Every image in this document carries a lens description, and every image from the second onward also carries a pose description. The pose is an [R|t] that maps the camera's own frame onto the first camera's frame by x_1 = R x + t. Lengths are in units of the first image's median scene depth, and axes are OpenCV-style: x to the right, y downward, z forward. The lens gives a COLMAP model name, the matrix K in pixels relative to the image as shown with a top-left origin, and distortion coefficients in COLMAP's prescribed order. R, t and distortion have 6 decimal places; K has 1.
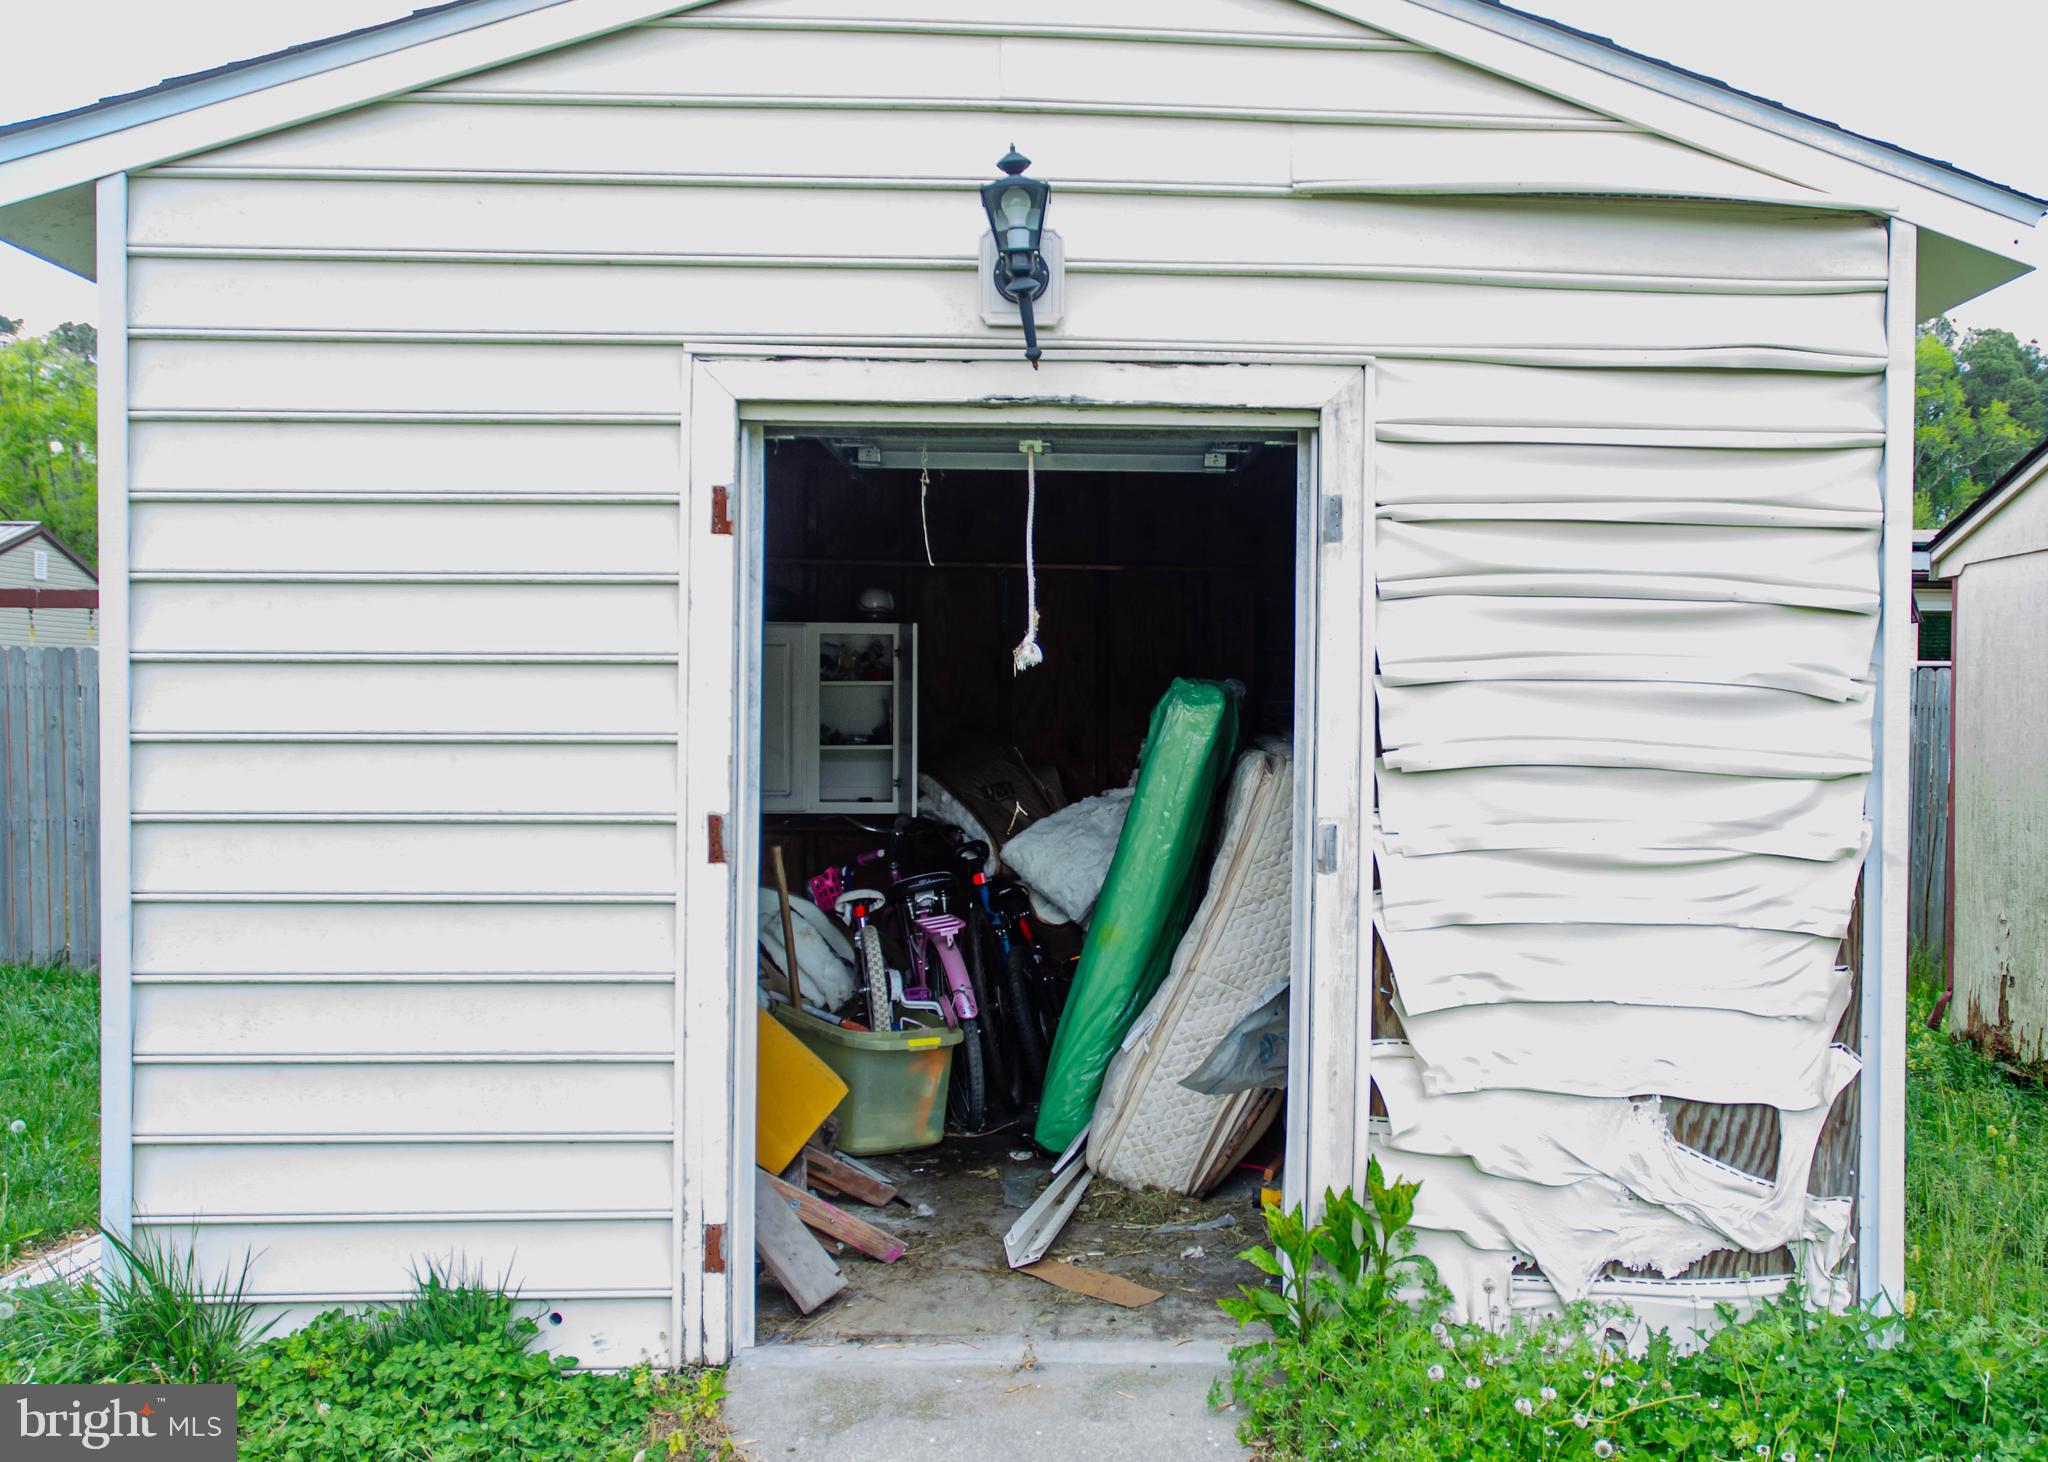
lens RADIAL K [[1647.7, 0, 1026.0], [0, 1647.7, 731.7], [0, 0, 1]] dist [-0.008065, 0.019162]
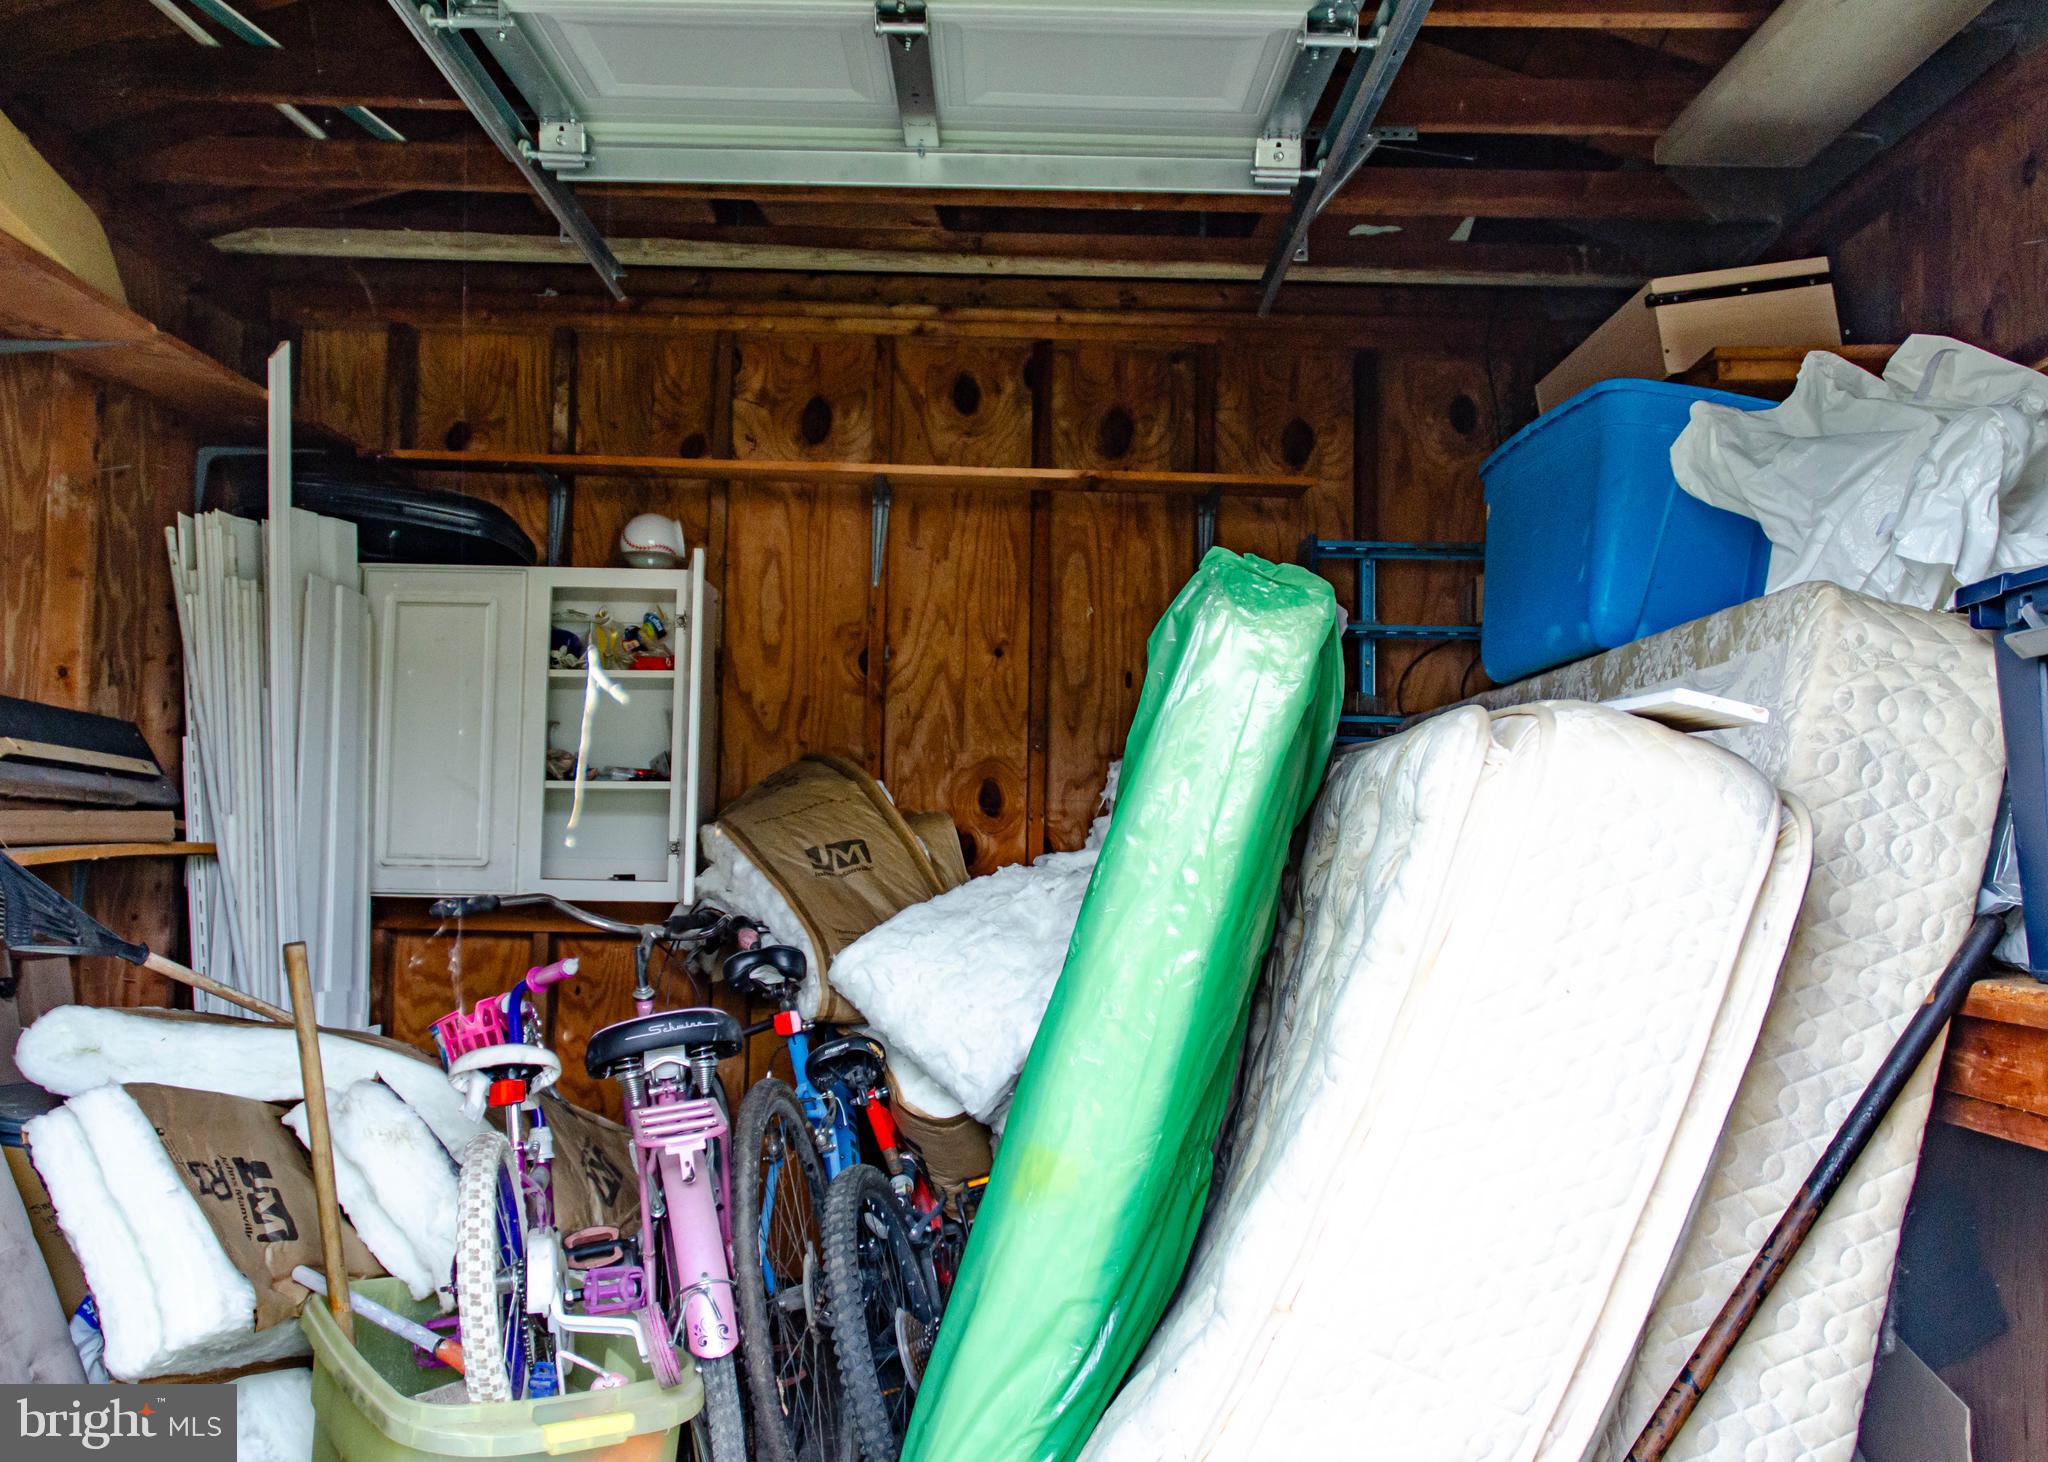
lens RADIAL K [[1647.7, 0, 940.4], [0, 1647.7, 730.0], [0, 0, 1]] dist [-0.008065, 0.019162]
pose [[0.999769, 0.014450, -0.015923, 0.024973], [-0.015691, 0.996607, -0.080795, 0.040540], [0.014701, 0.081026, 0.996604, 0.498781]]
